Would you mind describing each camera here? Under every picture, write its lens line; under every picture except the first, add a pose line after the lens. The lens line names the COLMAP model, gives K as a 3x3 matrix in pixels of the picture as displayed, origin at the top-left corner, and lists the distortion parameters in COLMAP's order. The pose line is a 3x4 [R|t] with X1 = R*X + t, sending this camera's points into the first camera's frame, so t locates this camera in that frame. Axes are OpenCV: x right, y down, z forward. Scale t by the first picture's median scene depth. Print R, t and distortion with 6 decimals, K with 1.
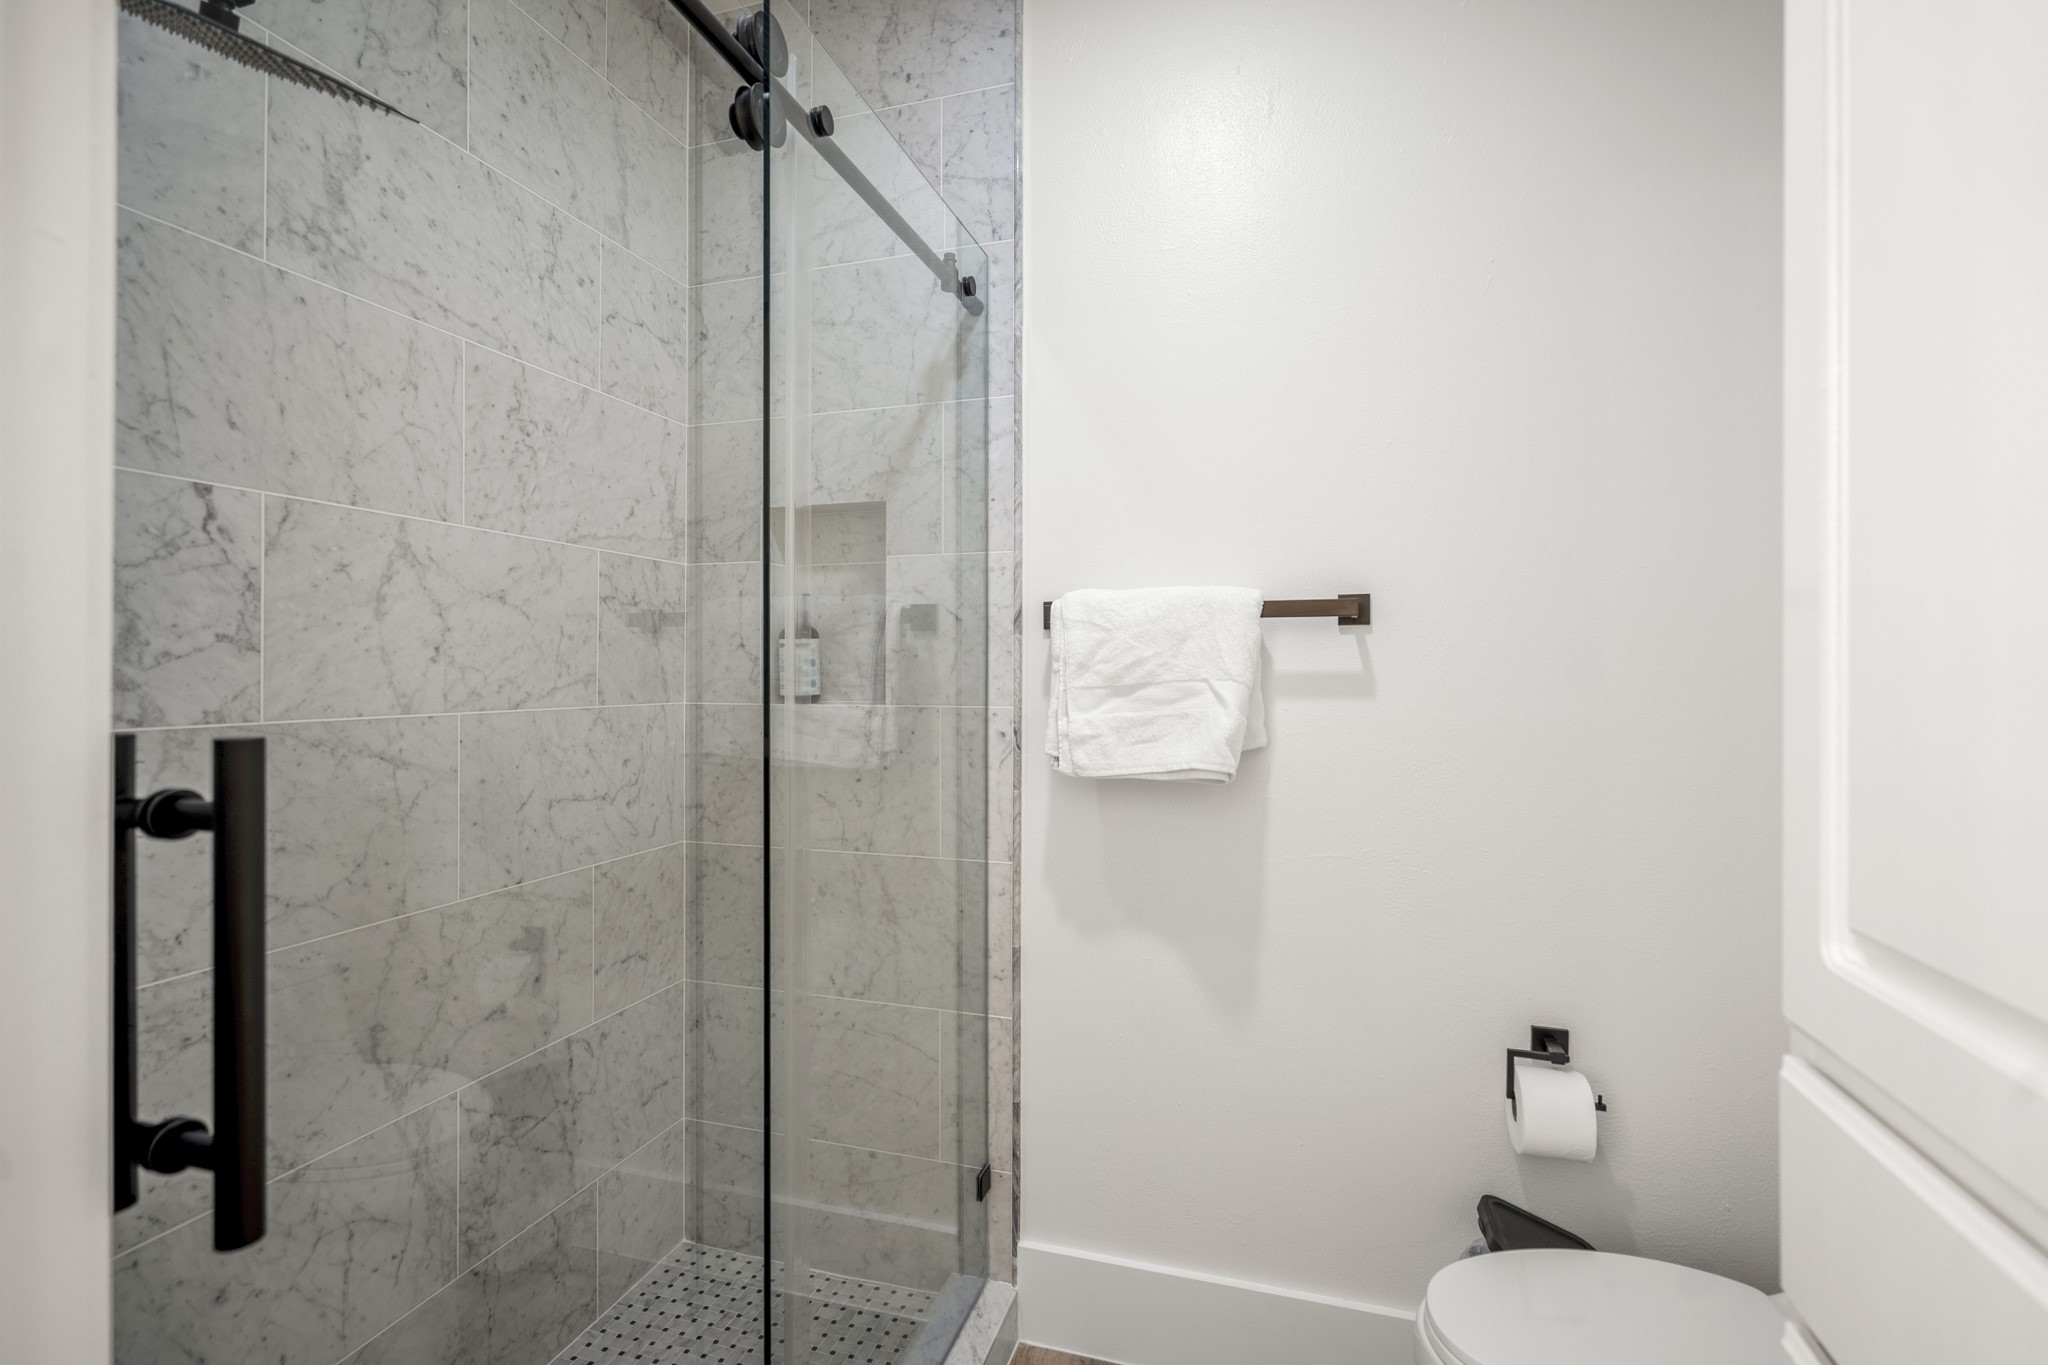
lens RADIAL K [[955.5, 0, 1015.6], [0, 955.5, 674.5], [0, 0, 1]] dist [0.004199, -0.001019]
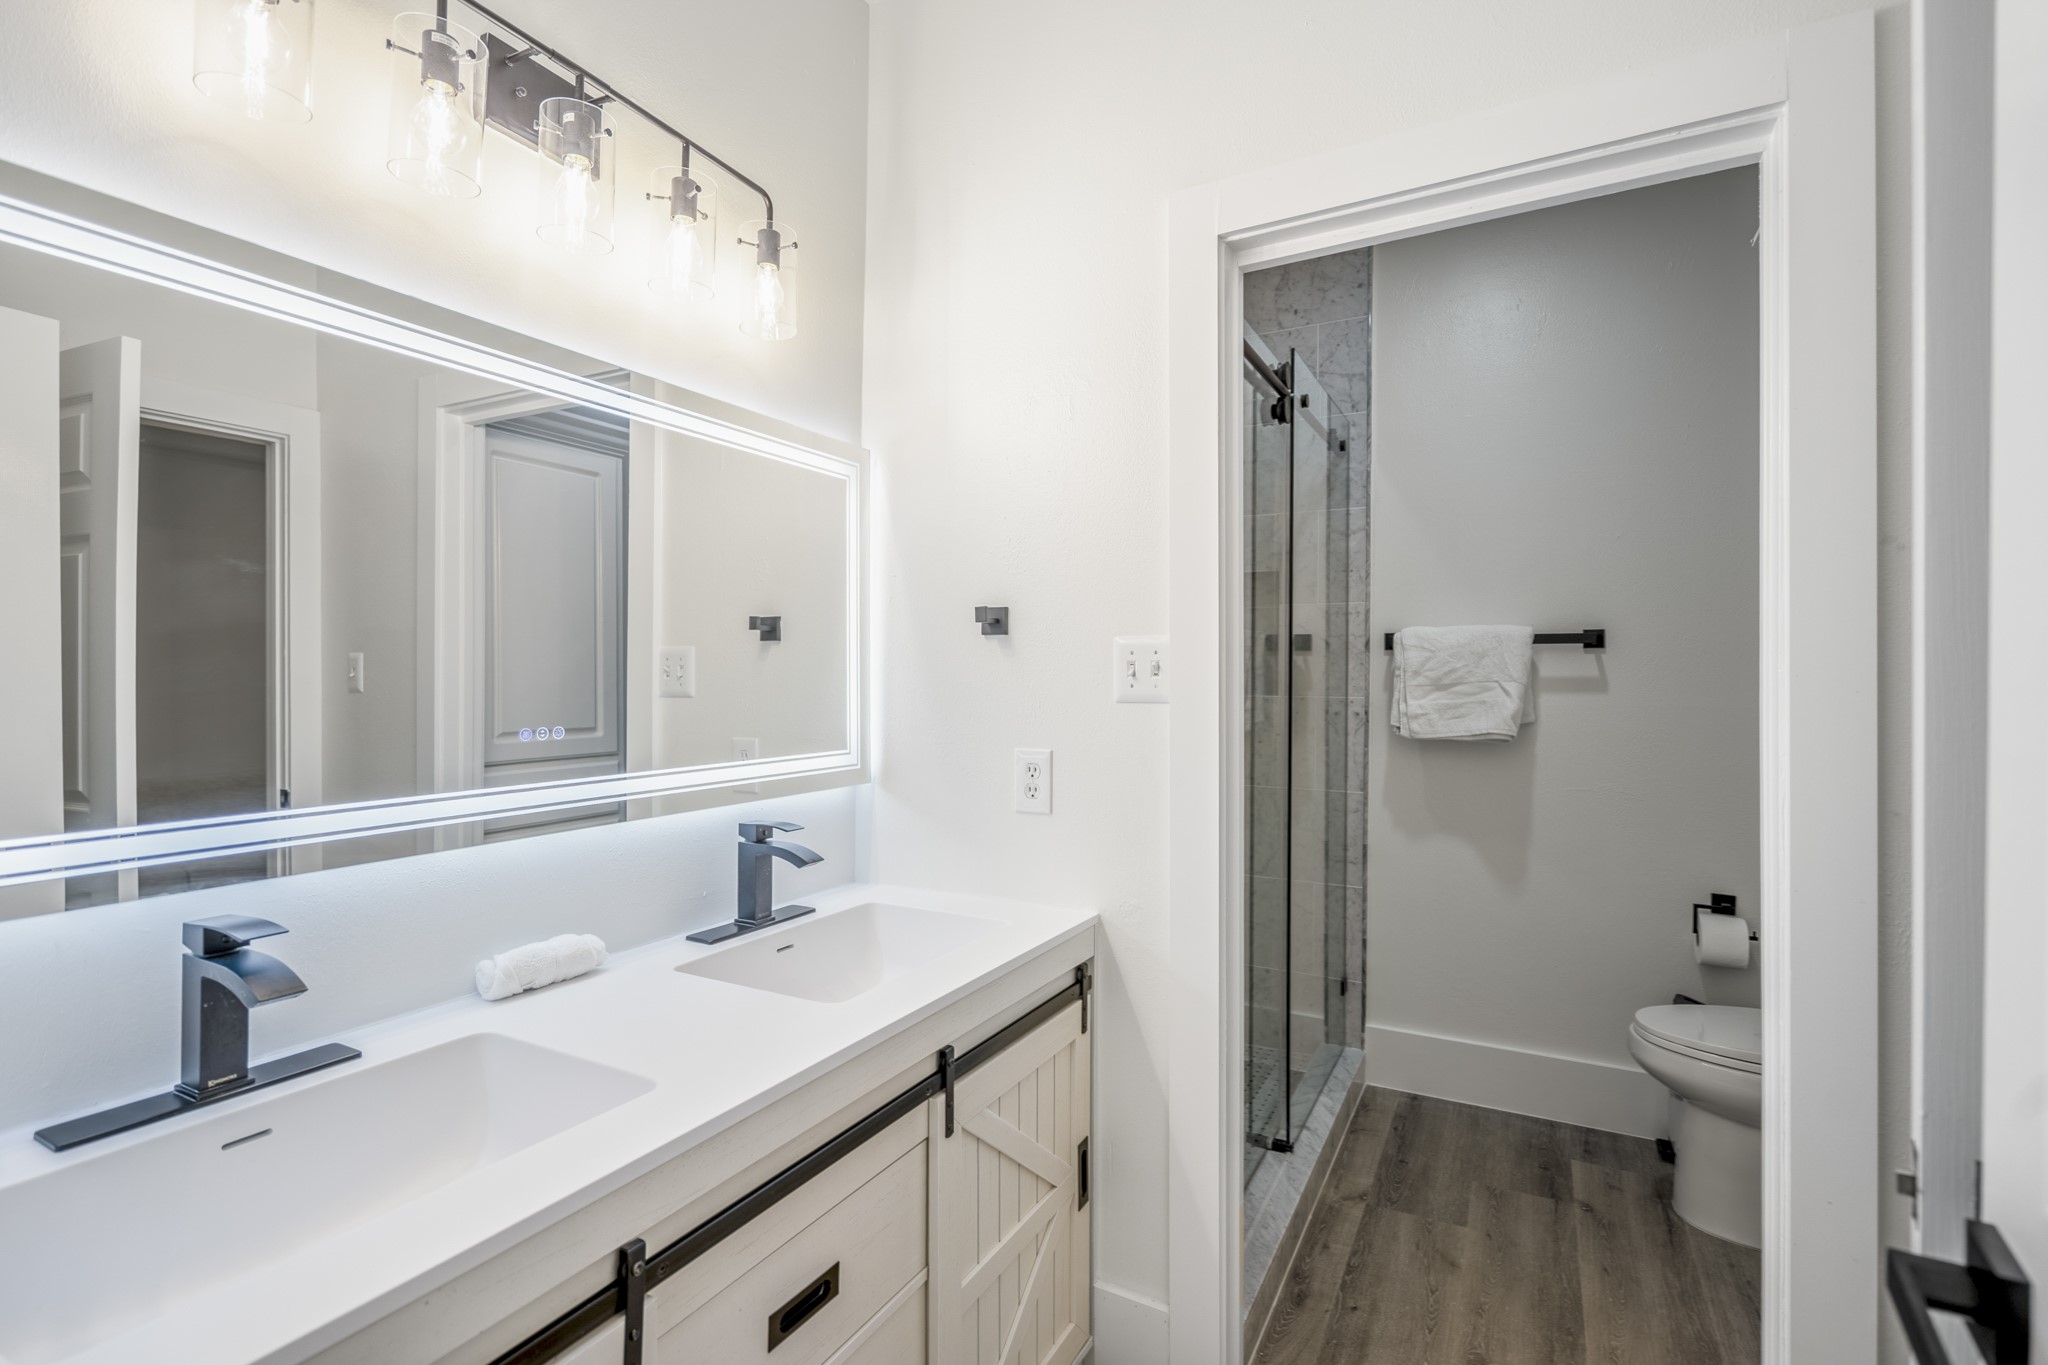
lens RADIAL K [[955.5, 0, 1019.2], [0, 955.5, 680.9], [0, 0, 1]] dist [0.004199, -0.001019]
pose [[0.981888, 0.005884, -0.189369, -0.272793], [-0.005572, 0.999982, 0.002175, 0.005513], [0.189379, -0.001081, 0.981904, -0.720098]]
